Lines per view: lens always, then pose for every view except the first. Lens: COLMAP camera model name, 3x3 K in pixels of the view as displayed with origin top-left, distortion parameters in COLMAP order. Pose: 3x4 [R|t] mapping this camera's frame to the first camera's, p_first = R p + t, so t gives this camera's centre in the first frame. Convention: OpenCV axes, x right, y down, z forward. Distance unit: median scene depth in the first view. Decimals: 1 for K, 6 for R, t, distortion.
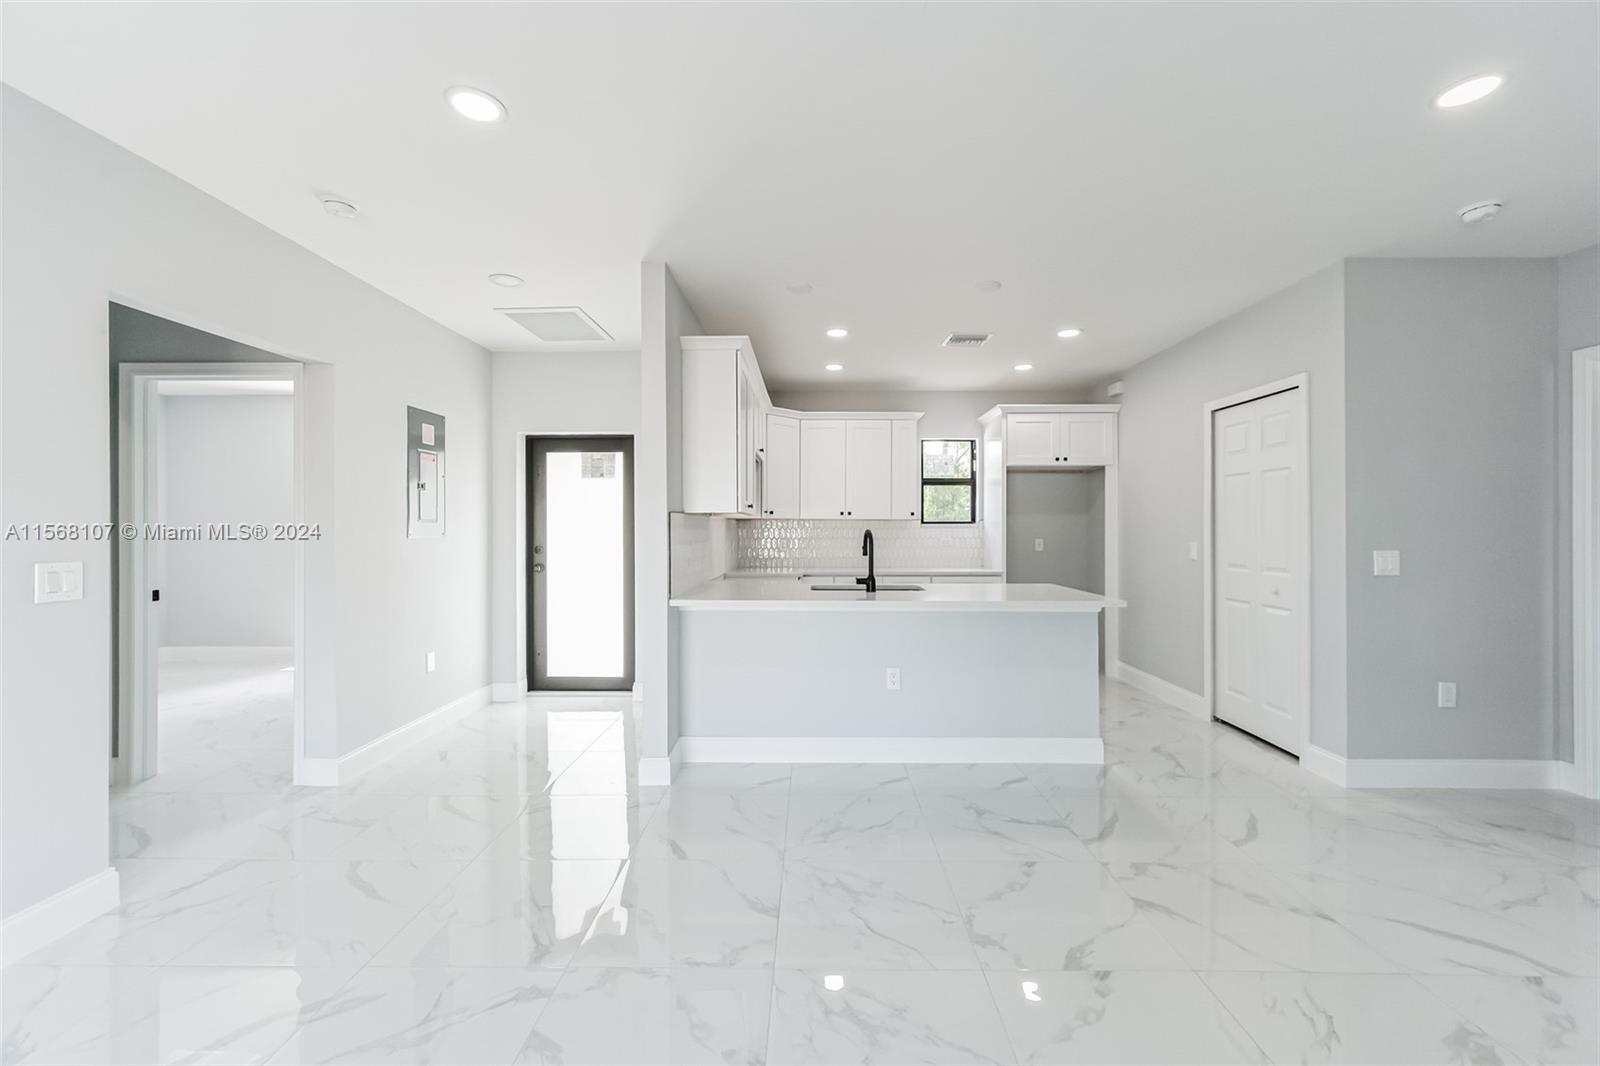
lens RADIAL K [[636.1, 0, 803.2], [0, 636.1, 529.0], [0, 0, 1]] dist [0.000987, 0.000249]
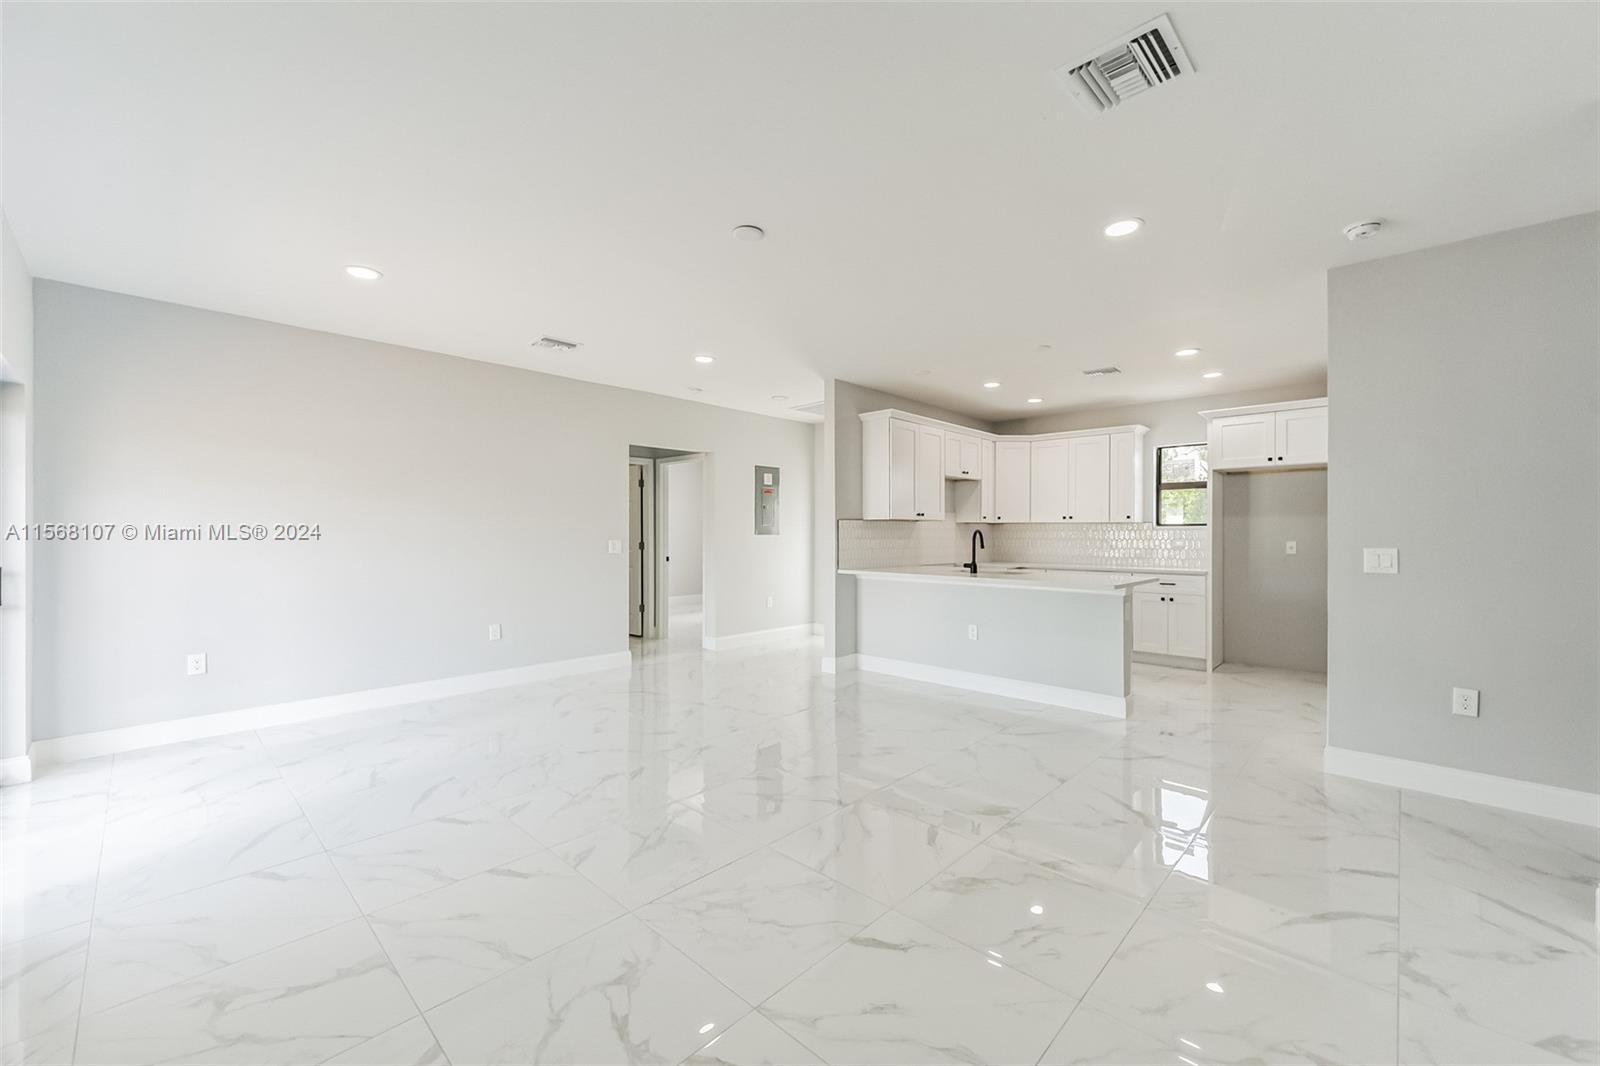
lens RADIAL K [[627.8, 0, 807.0], [0, 627.8, 530.7], [0, 0, 1]] dist [0.000122, 0.000314]
pose [[0.738894, -0.001337, -0.673821, 0.600095], [-0.003143, 0.999980, -0.005432, 0.009237], [0.673815, 0.006131, 0.738875, -0.227767]]
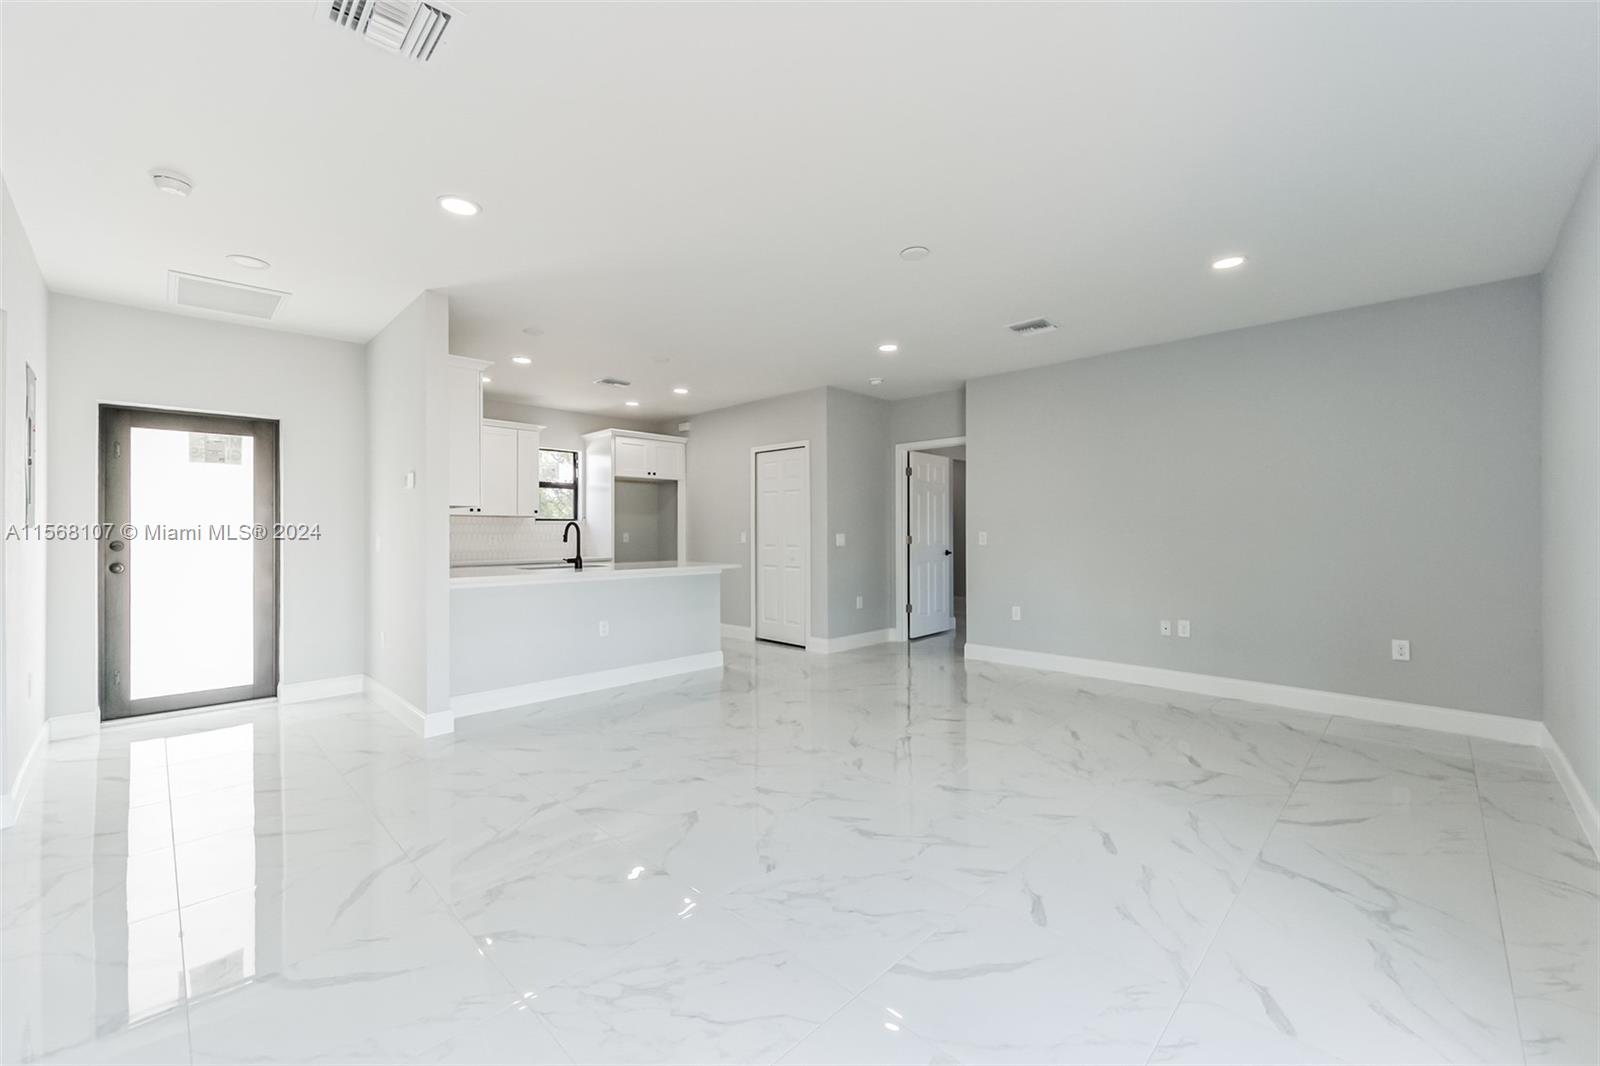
lens RADIAL K [[639.1, 0, 800.0], [0, 639.1, 533.0], [0, 0, 1]] dist [0.000651, 0.000212]
pose [[0.693593, -0.003271, 0.720359, -0.412732], [0.002867, 0.999994, 0.001780, 0.017973], [-0.720361, 0.000830, 0.693599, -0.203417]]
